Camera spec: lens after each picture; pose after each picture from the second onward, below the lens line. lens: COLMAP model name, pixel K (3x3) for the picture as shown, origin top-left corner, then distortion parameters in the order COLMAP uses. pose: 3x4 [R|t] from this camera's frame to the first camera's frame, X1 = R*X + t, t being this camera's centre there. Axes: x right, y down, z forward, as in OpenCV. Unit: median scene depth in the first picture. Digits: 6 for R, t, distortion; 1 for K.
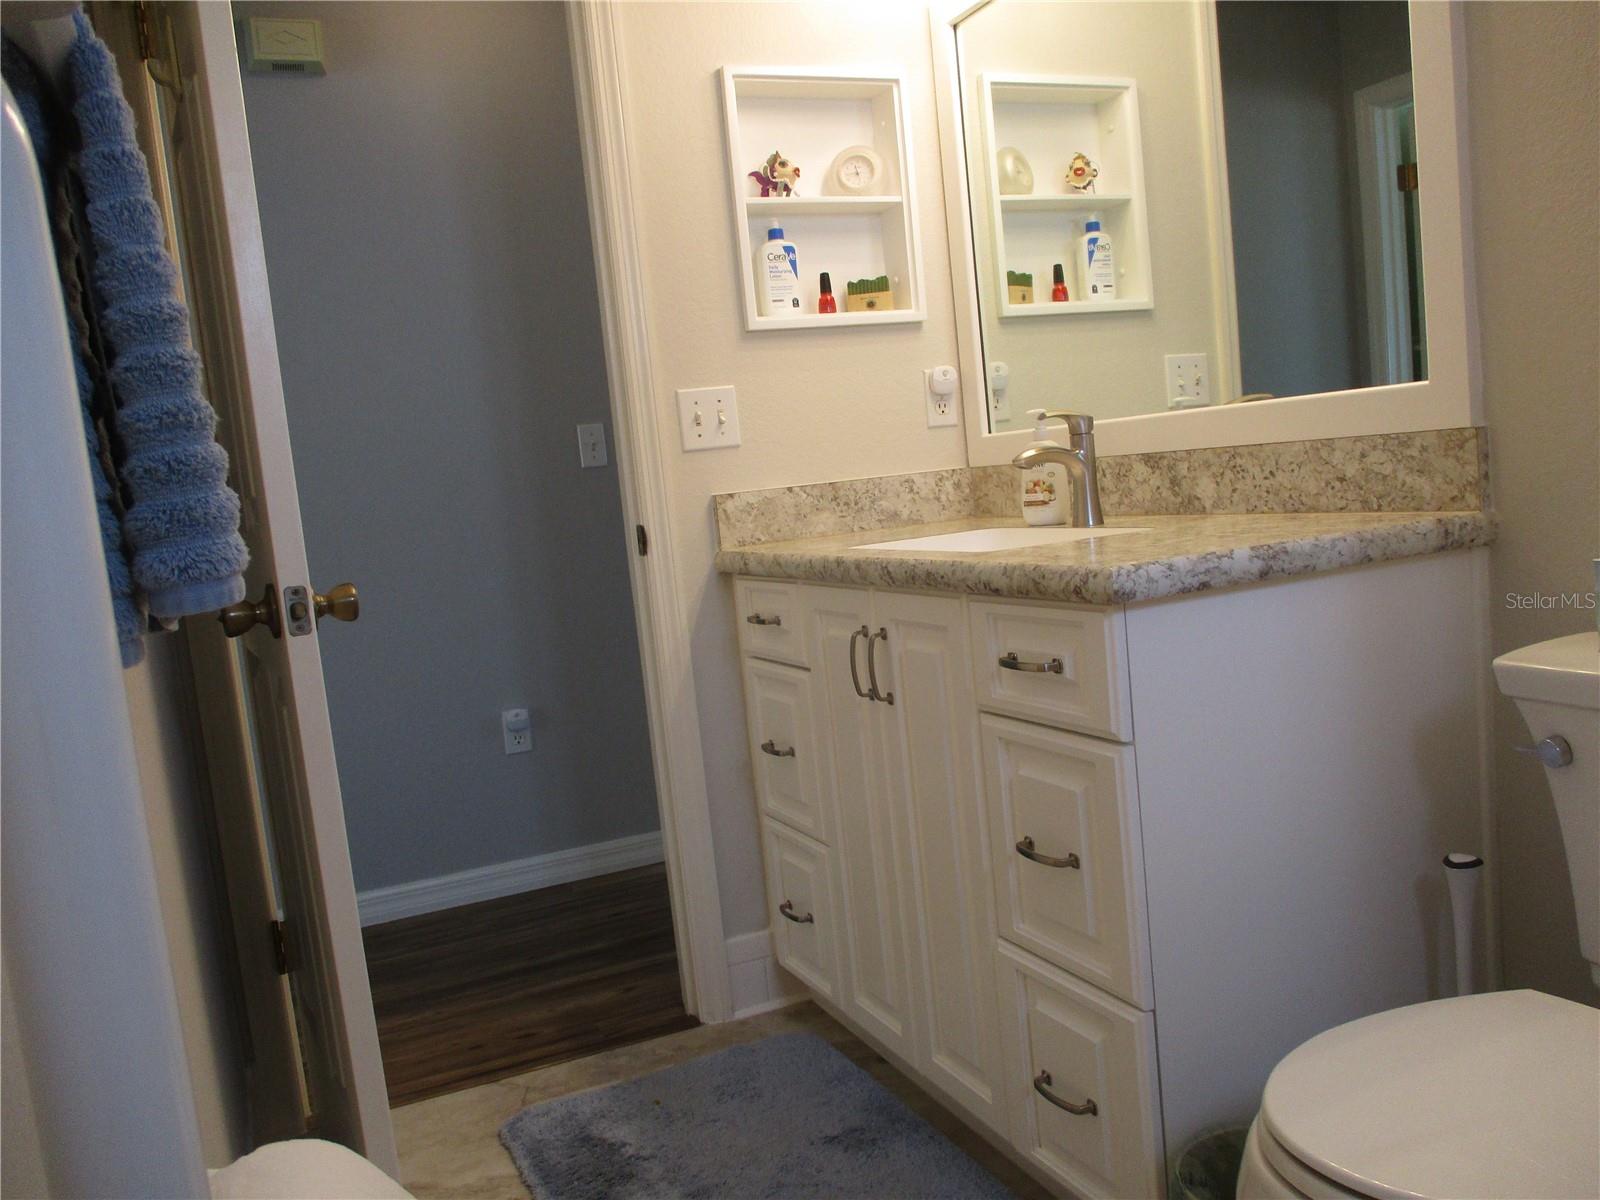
lens RADIAL K [[1363.7, 0, 800.0], [0, 1363.7, 600.0], [0, 0, 1]] dist [-0.019511, 0.000731]
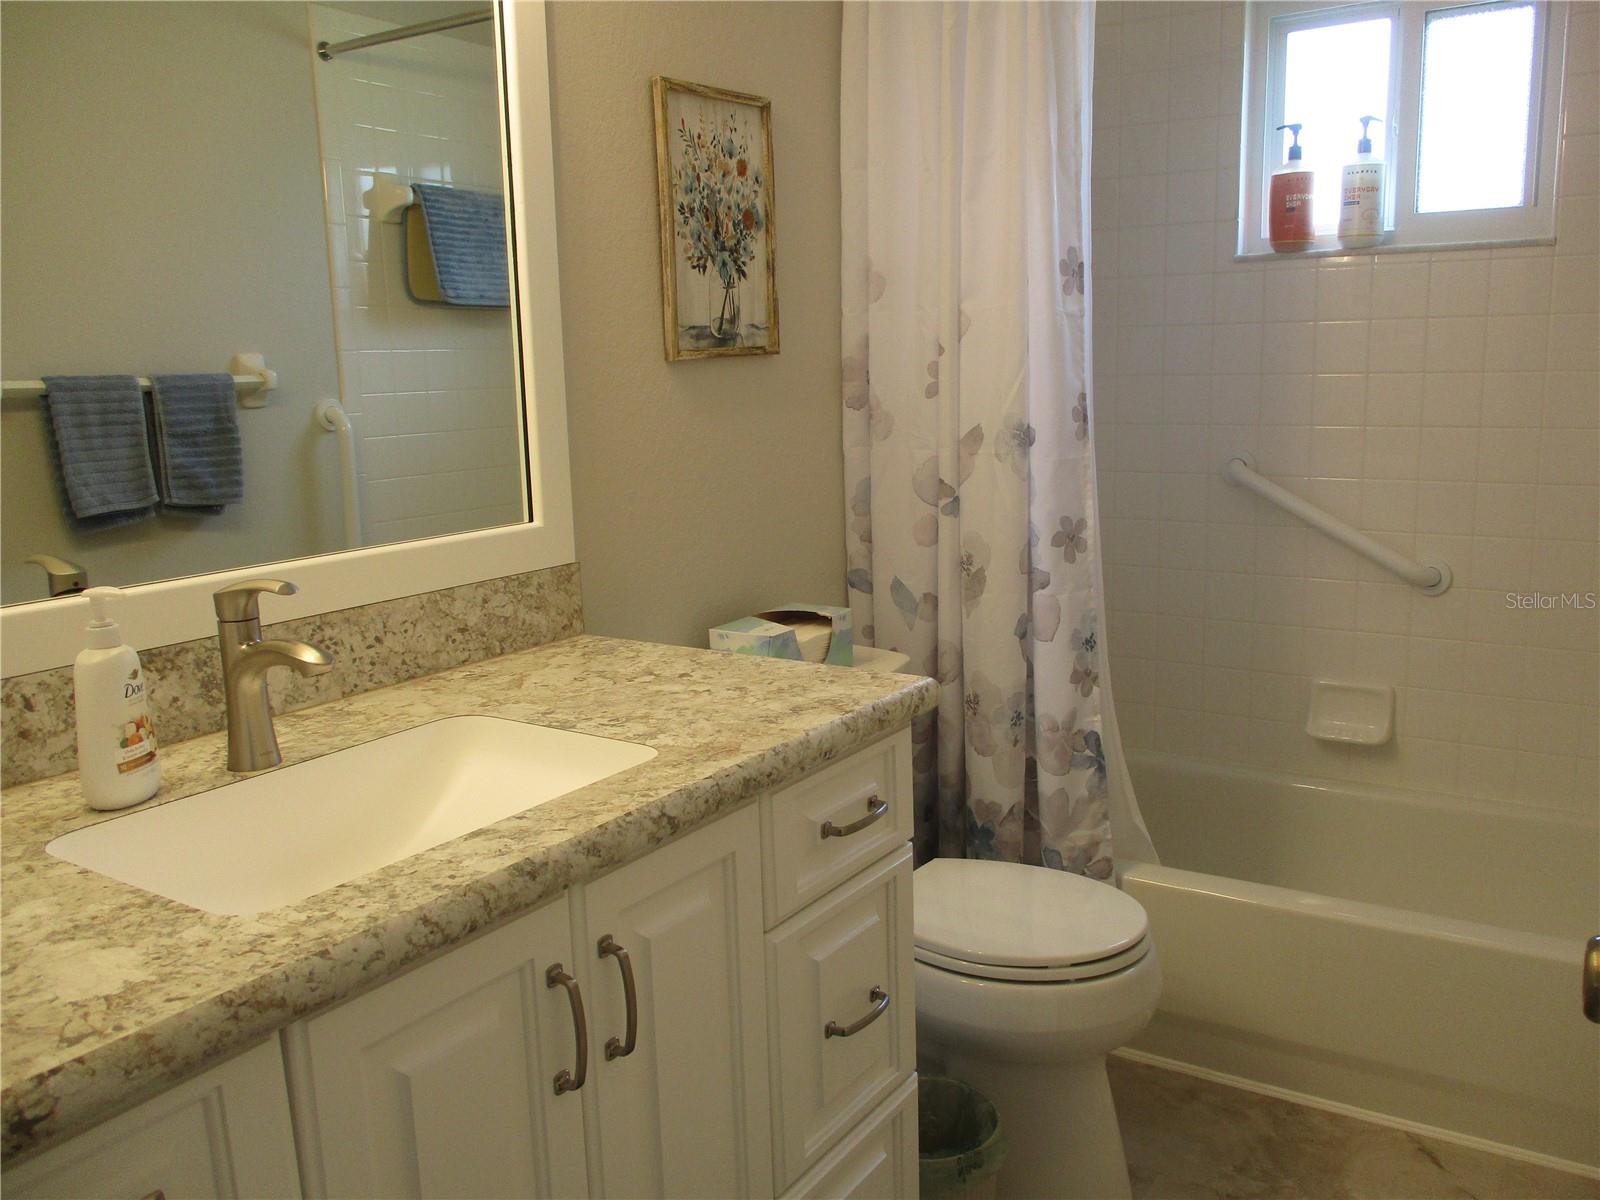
lens RADIAL K [[1363.7, 0, 800.0], [0, 1363.7, 600.0], [0, 0, 1]] dist [-0.019511, 0.000731]
pose [[-0.548474, -0.033393, 0.835501, -0.508147], [0.159992, 0.976550, 0.144059, -0.208196], [-0.820719, 0.212686, -0.530269, 1.315131]]
